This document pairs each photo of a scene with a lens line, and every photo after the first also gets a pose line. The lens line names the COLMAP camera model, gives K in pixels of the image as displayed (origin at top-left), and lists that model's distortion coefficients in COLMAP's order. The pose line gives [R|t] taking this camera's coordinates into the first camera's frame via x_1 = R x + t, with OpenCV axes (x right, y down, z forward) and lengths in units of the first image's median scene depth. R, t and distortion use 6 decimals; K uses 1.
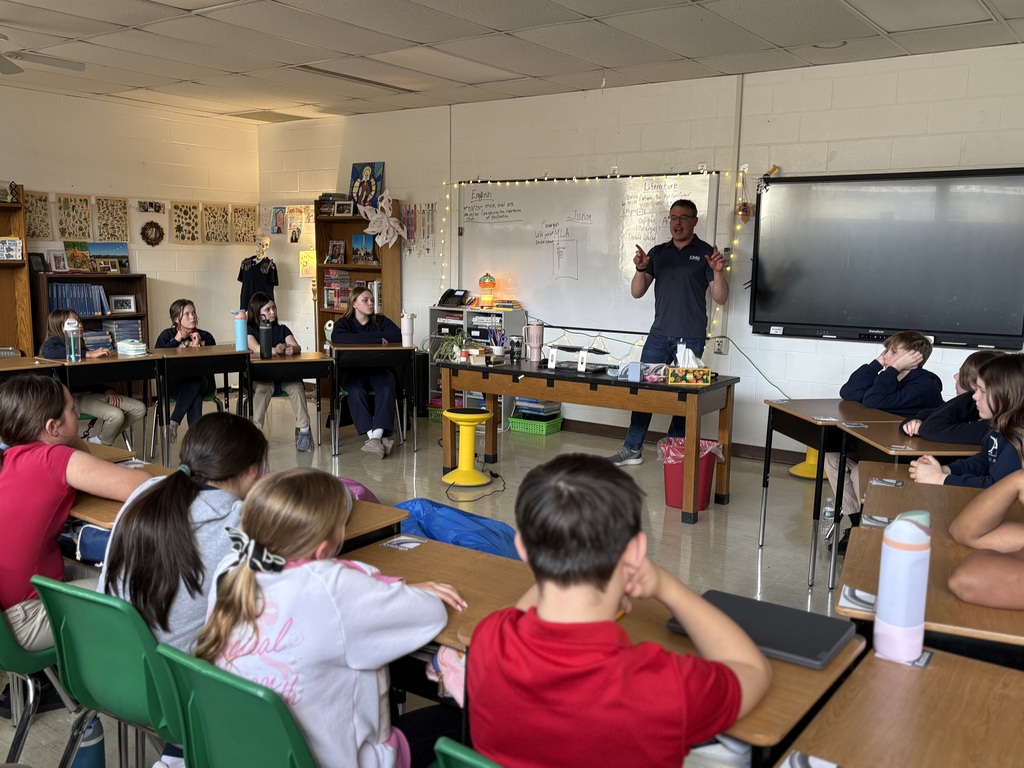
lens RADIAL K [[913.6, 0, 512.0], [0, 913.6, 384.0], [0, 0, 1]] dist [0.147878, -0.318950]
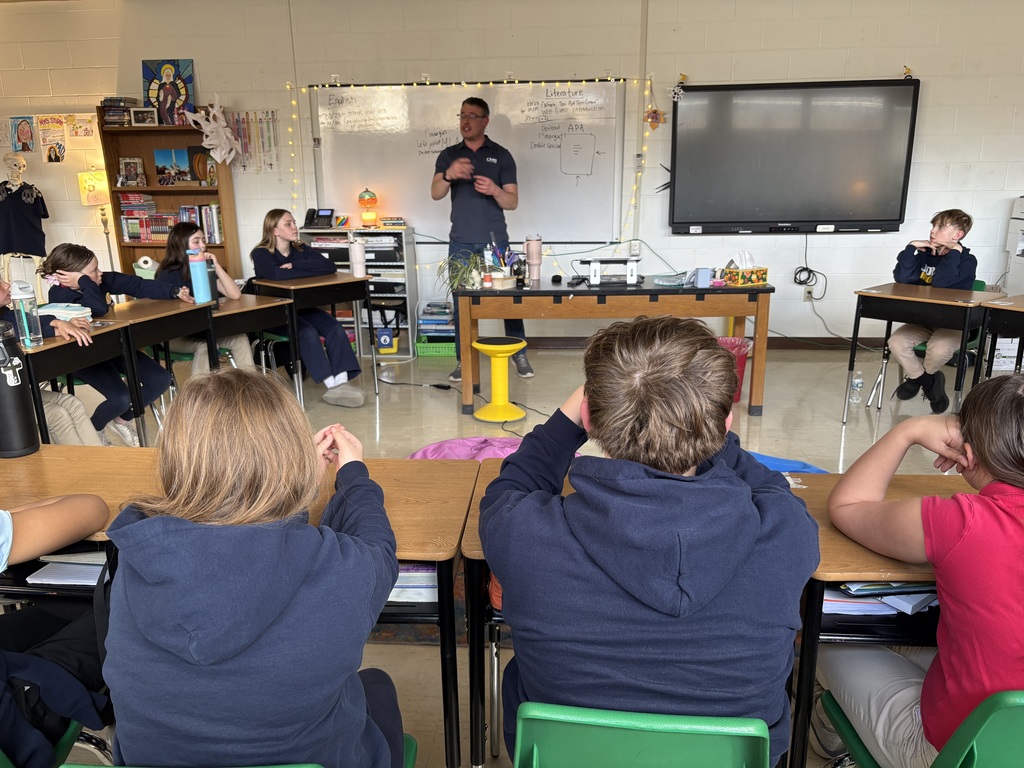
lens RADIAL K [[820.5, 0, 512.0], [0, 820.5, 384.0], [0, 0, 1]] dist [0.022872, -0.009101]
pose [[0.853980, -0.161596, 0.494575, -0.318252], [0.102187, 0.984125, 0.145104, -0.031979], [-0.510172, -0.073377, 0.856936, 0.198927]]
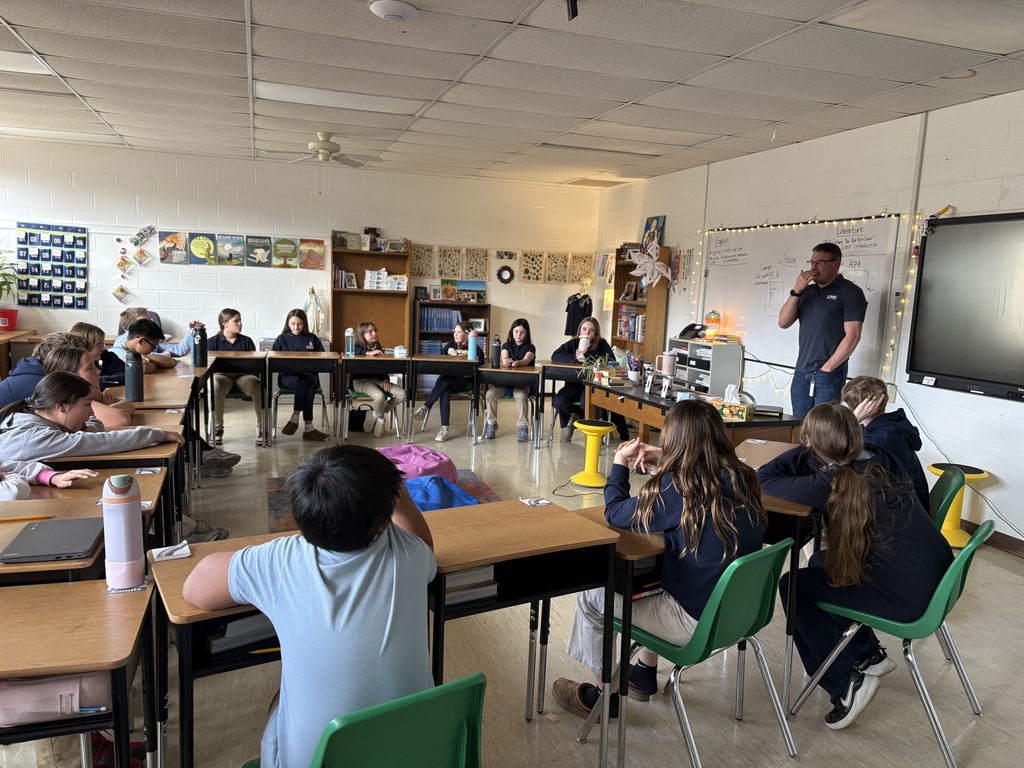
lens RADIAL K [[767.6, 0, 512.8], [0, 767.6, 404.9], [0, 0, 1]] dist [0.003768, 0.003272]
pose [[0.814577, 0.106863, -0.570127, 0.300038], [-0.107174, 0.993688, 0.033128, -0.010699], [0.570069, 0.034118, 0.820888, 0.088592]]
